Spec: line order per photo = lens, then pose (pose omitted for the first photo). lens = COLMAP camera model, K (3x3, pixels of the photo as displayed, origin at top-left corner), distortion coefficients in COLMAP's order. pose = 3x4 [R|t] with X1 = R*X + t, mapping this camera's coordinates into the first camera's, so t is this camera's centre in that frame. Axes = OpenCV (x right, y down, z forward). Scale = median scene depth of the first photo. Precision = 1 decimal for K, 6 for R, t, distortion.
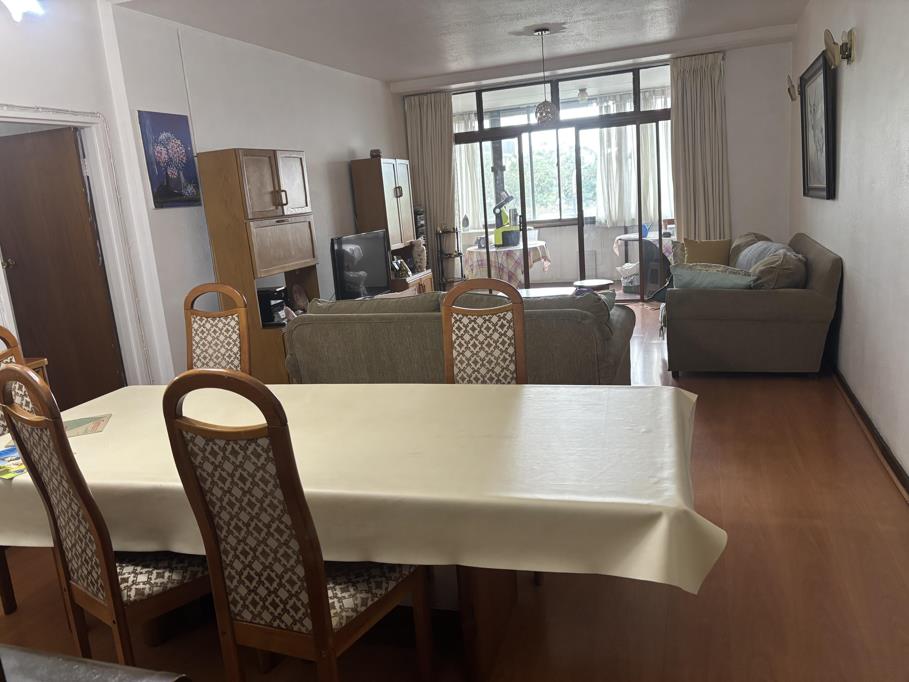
lens RADIAL K [[703.2, 0, 458.0], [0, 703.2, 333.1], [0, 0, 1]] dist [0.090349, -0.008317]
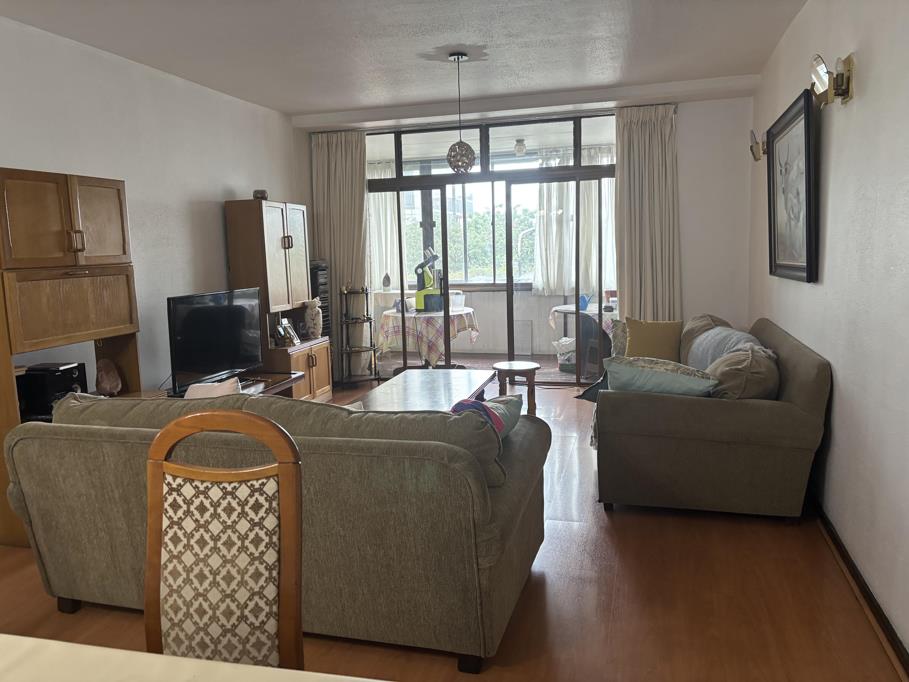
lens RADIAL K [[703.2, 0, 450.4], [0, 703.2, 342.6], [0, 0, 1]] dist [0.090349, -0.008317]
pose [[0.997612, 0.042505, 0.054433, 0.078440], [-0.038919, 0.997105, -0.065329, -0.046335], [-0.057053, 0.063054, 0.996378, 0.217684]]
